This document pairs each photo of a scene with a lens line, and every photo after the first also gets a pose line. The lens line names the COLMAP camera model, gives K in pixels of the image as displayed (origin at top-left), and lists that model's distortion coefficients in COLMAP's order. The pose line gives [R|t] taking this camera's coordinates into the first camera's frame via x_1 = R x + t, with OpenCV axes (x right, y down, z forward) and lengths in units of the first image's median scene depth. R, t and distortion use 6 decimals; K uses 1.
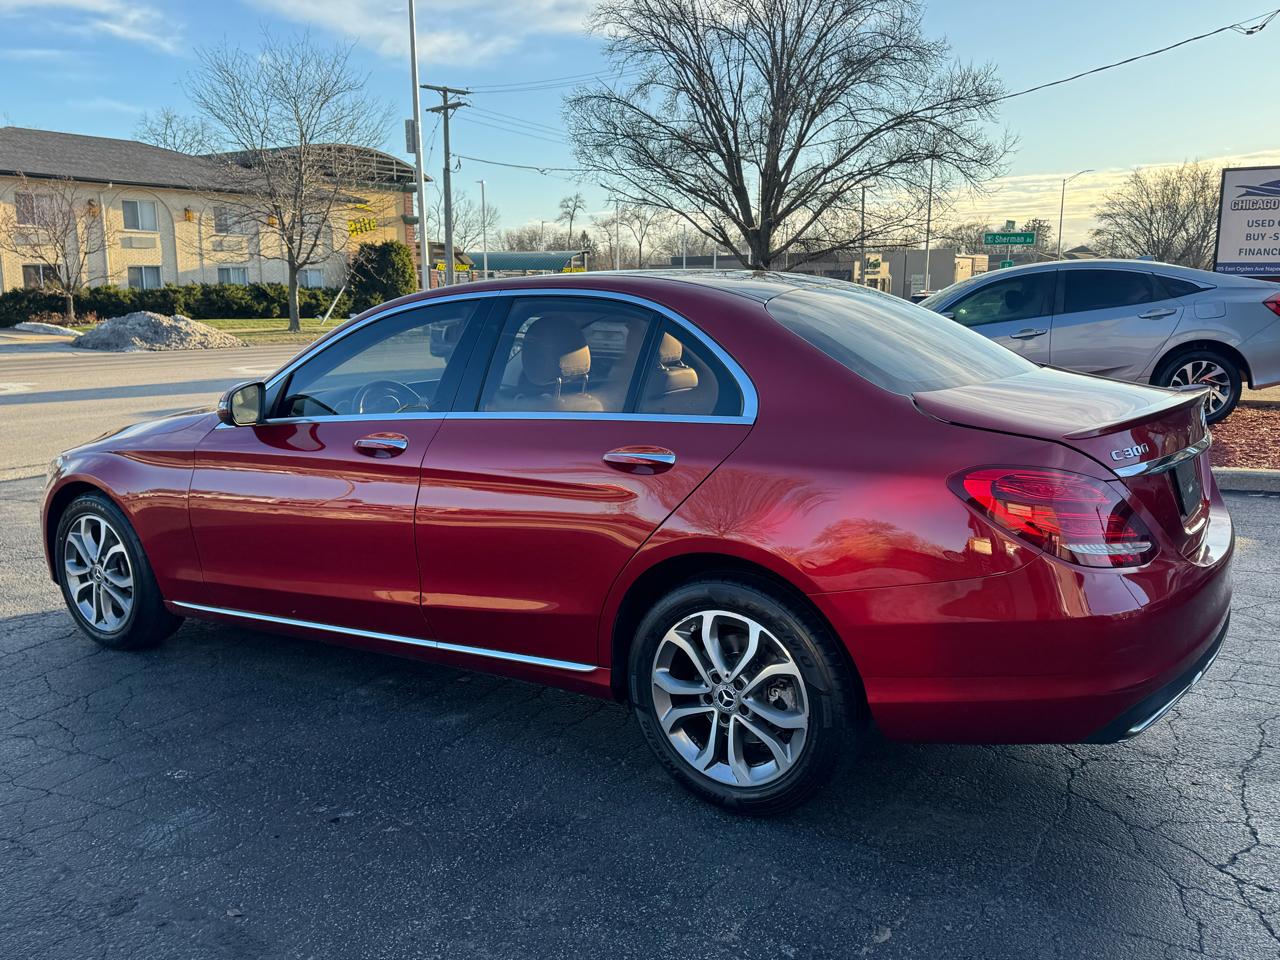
lens RADIAL K [[1131.6, 0, 641.6], [0, 1131.6, 501.7], [0, 0, 1]] dist [0.149670, -0.272073]
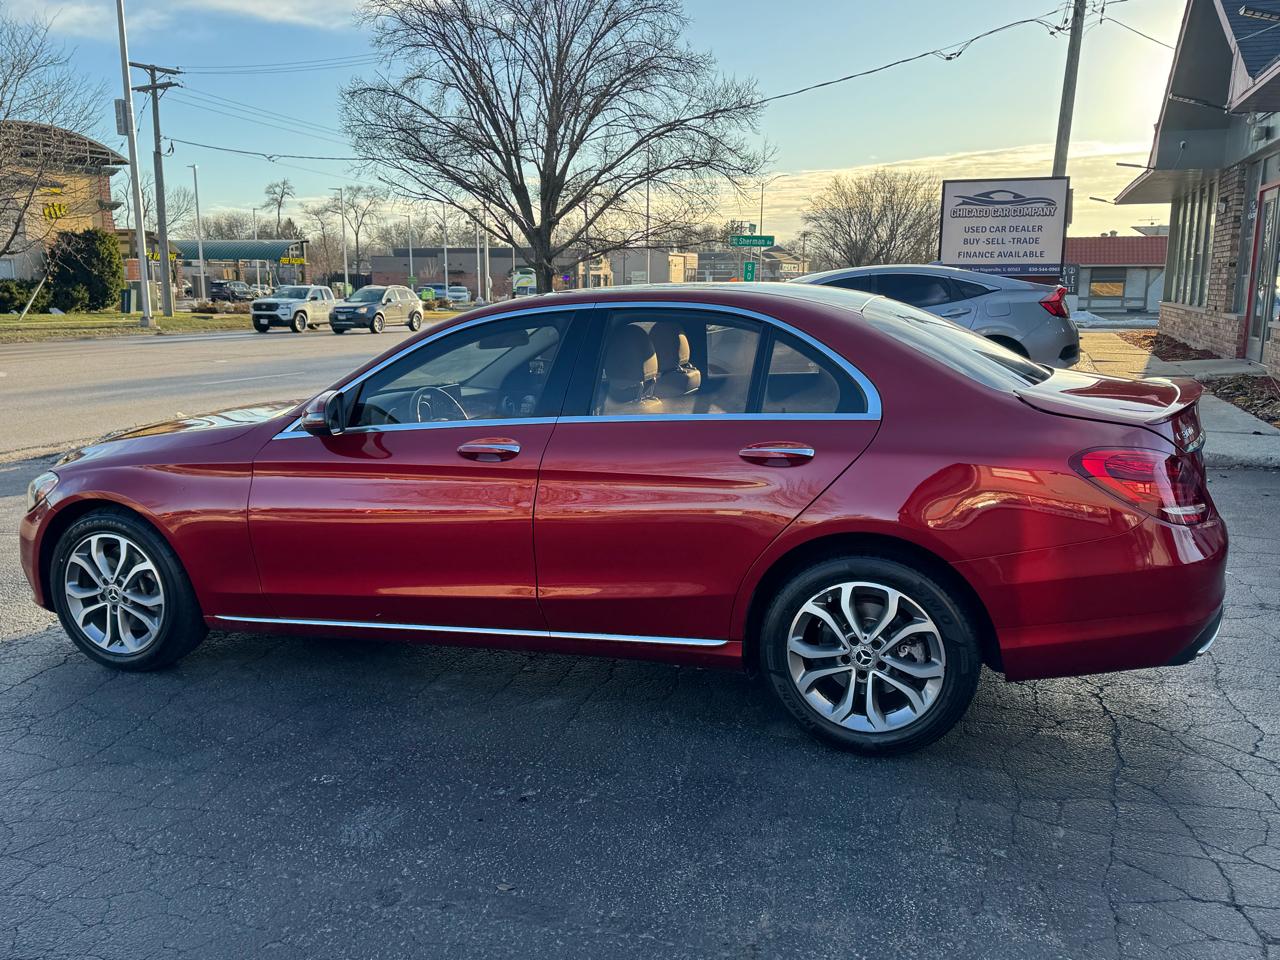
lens RADIAL K [[1131.6, 0, 641.6], [0, 1131.6, 501.7], [0, 0, 1]] dist [0.149670, -0.272073]
pose [[0.964881, -0.047060, 0.258437, -0.423086], [0.045294, 0.998892, 0.012787, -0.010016], [-0.258752, -0.000632, 0.965944, -0.059466]]
